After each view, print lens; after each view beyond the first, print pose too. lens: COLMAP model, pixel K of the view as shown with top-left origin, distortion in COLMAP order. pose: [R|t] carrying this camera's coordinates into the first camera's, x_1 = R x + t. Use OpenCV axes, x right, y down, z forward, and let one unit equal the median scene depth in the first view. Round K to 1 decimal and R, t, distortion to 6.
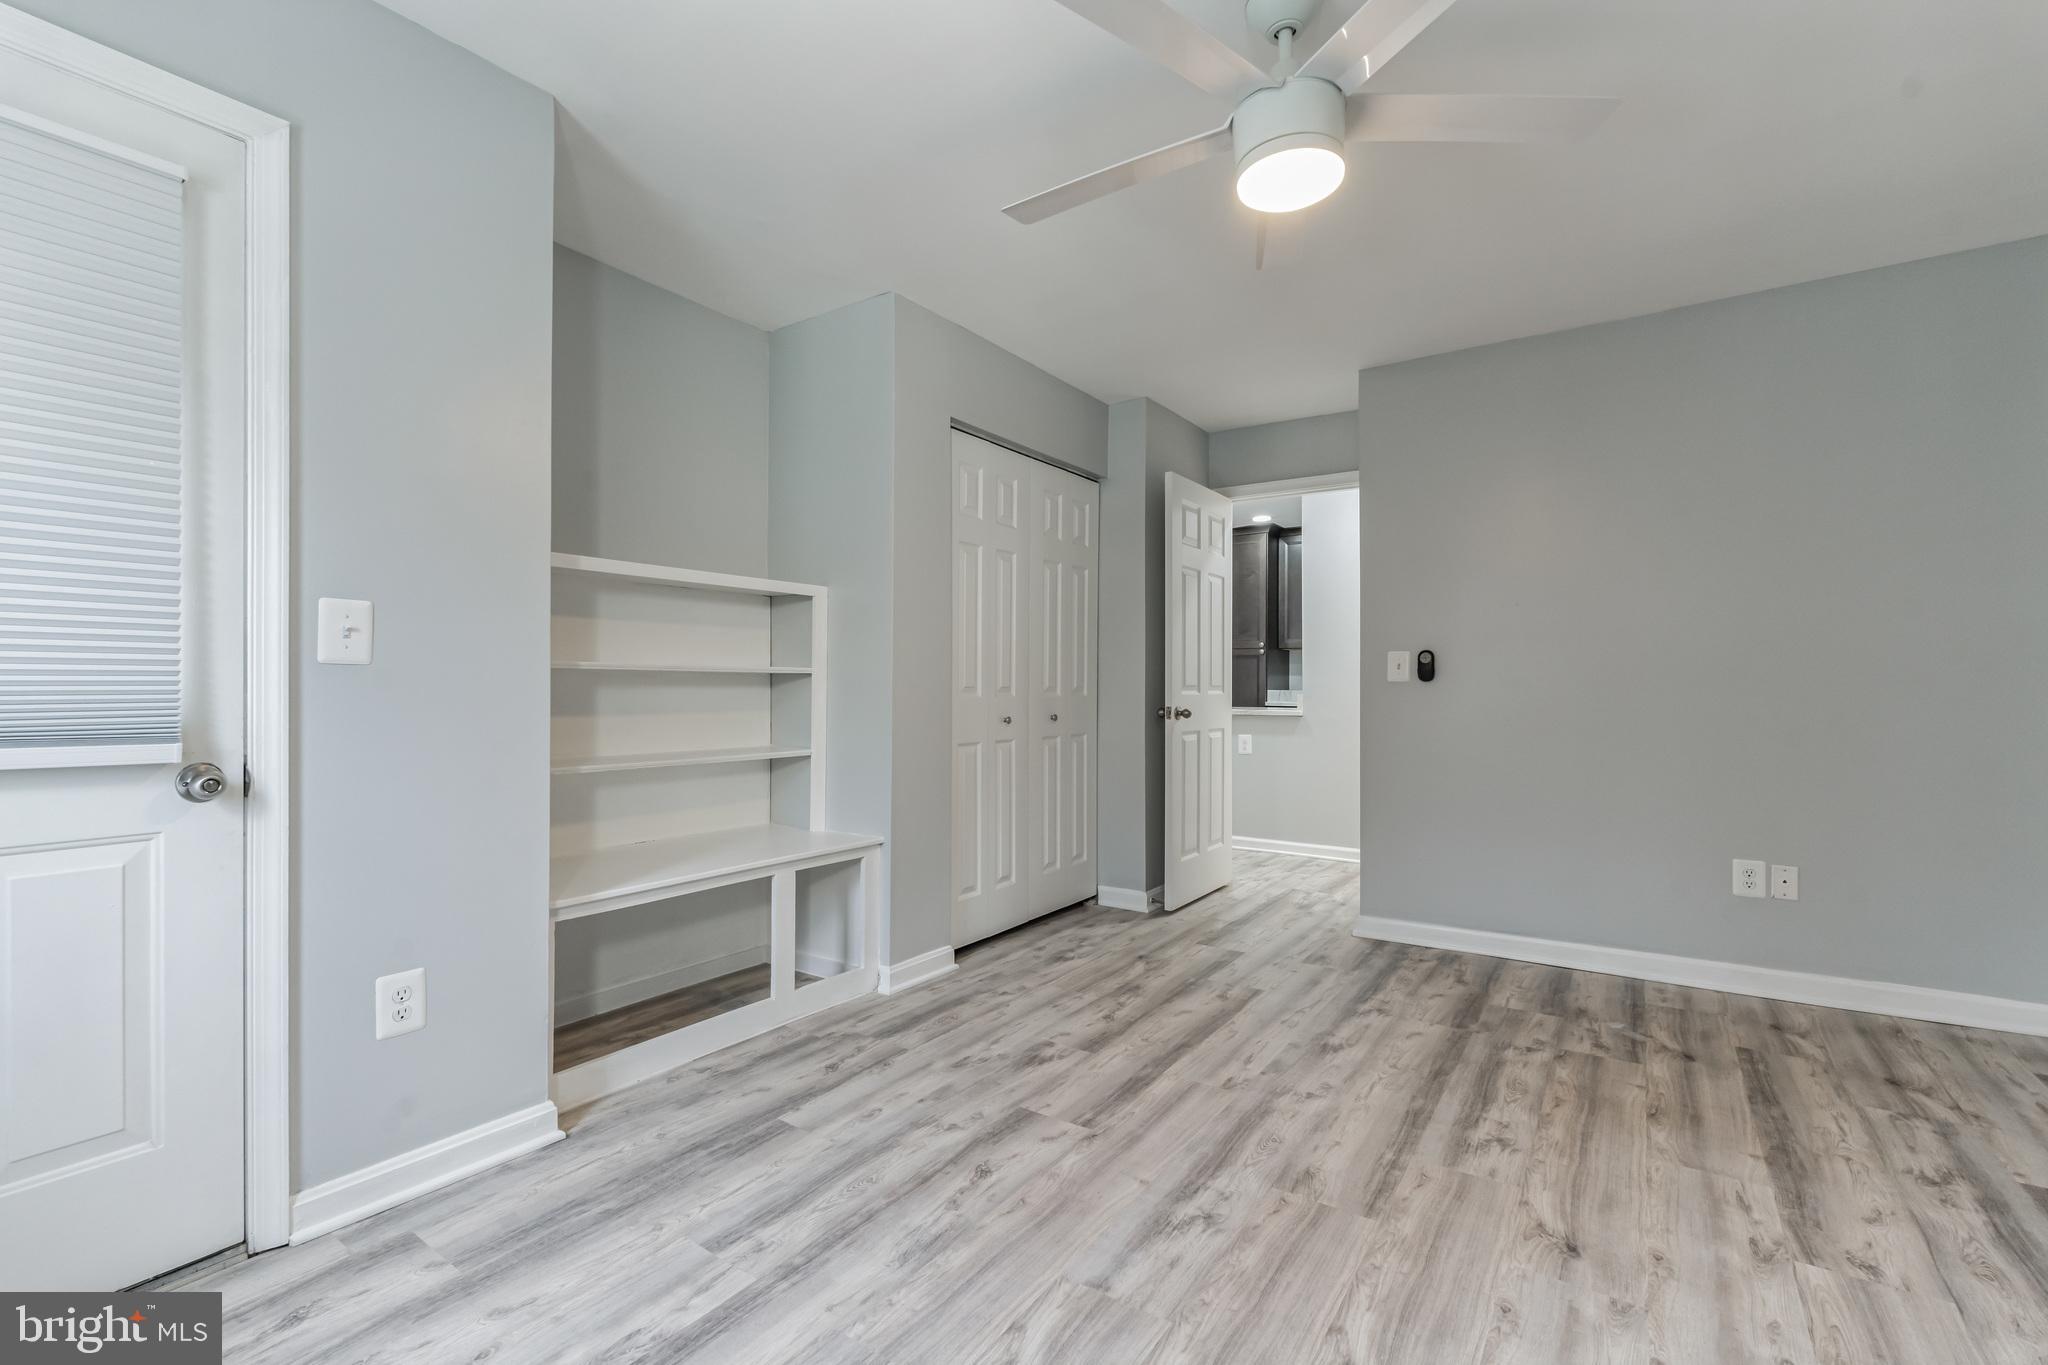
lens RADIAL K [[902.3, 0, 1024.0], [0, 902.3, 682.5], [0, 0, 1]] dist [-0.004260, -0.000330]
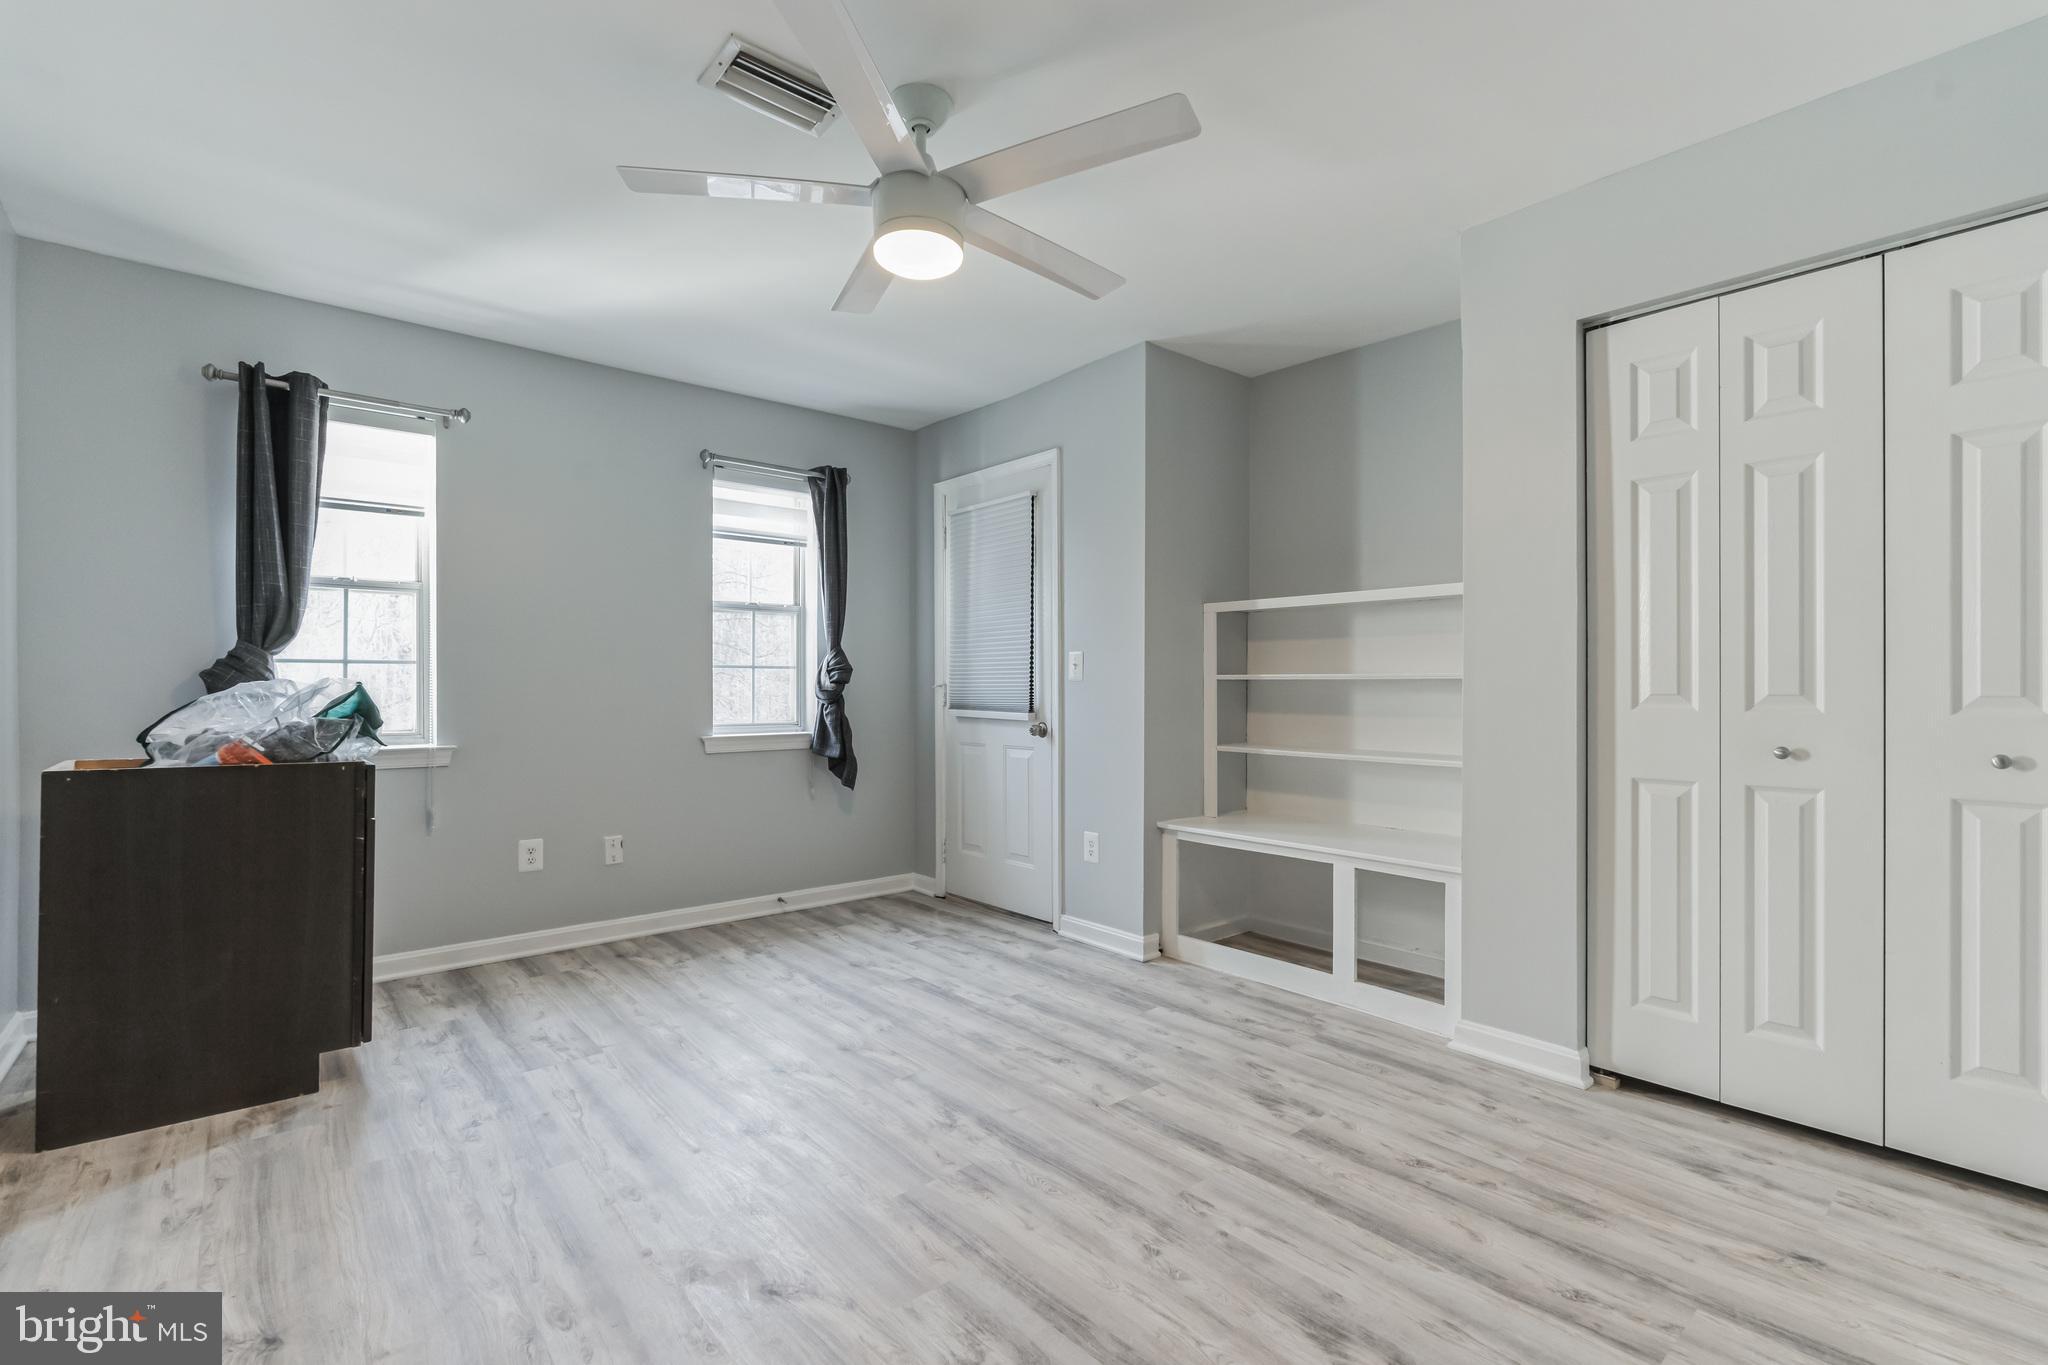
lens RADIAL K [[921.0, 0, 1021.8], [0, 921.0, 690.5], [0, 0, 1]] dist [-0.002839, -0.000257]
pose [[-0.260217, -0.000613, -0.965550, 1.086044], [0.002028, 0.999997, -0.001181, 0.003375], [0.965548, -0.002266, -0.260215, 1.112076]]
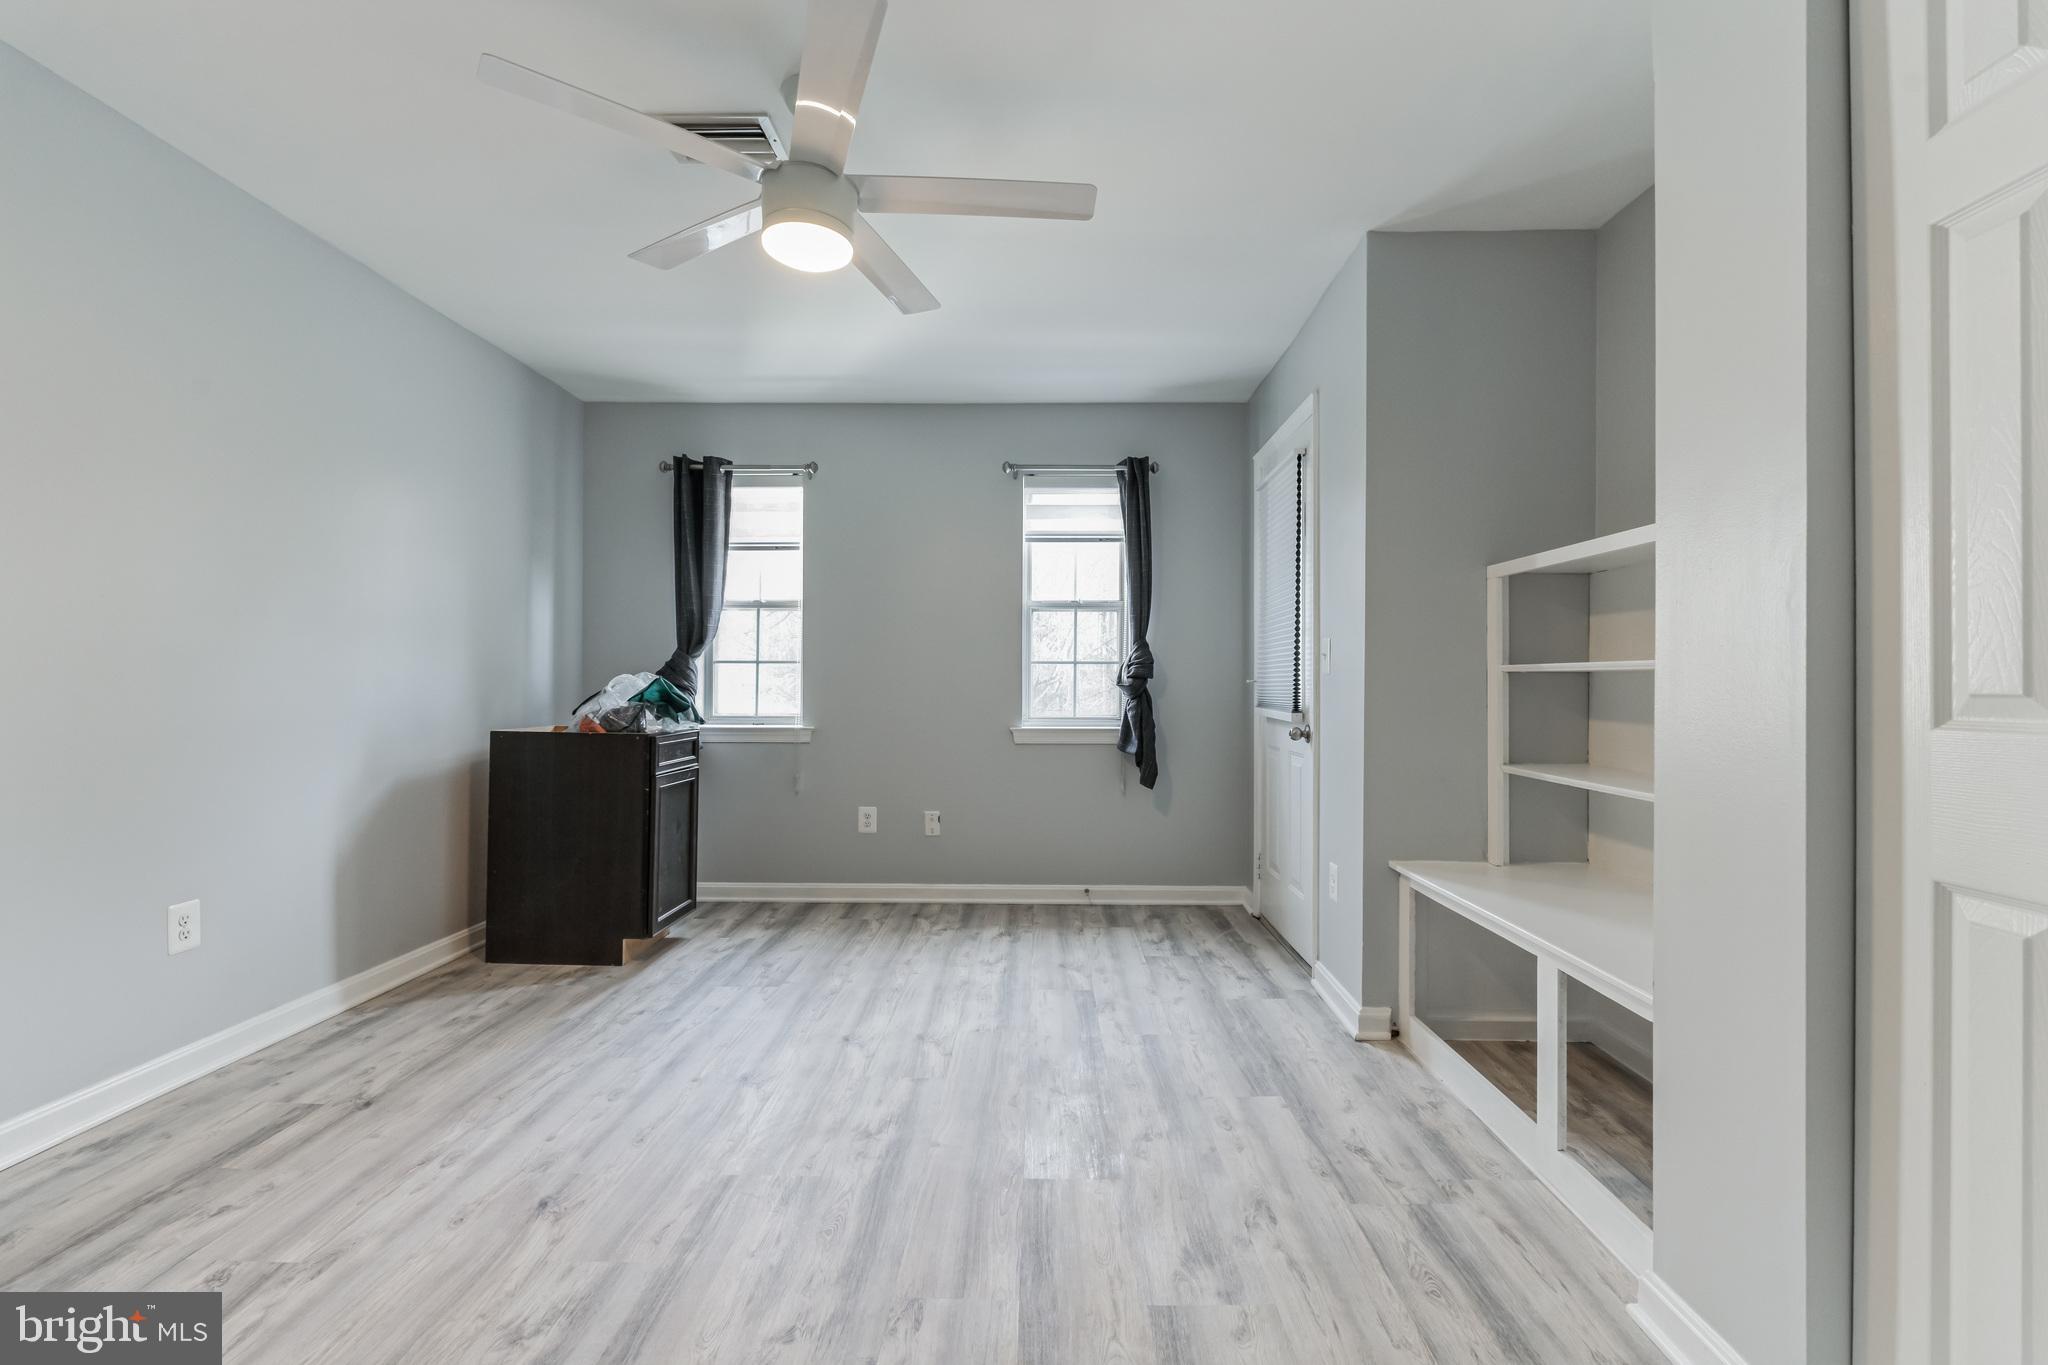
lens RADIAL K [[902.3, 0, 1024.0], [0, 902.3, 682.5], [0, 0, 1]] dist [-0.004260, -0.000330]
pose [[-0.835304, -0.008018, -0.549729, 0.537559], [-0.005328, 0.999965, -0.006490, 0.007100], [0.549762, -0.002493, -0.835318, 1.641726]]
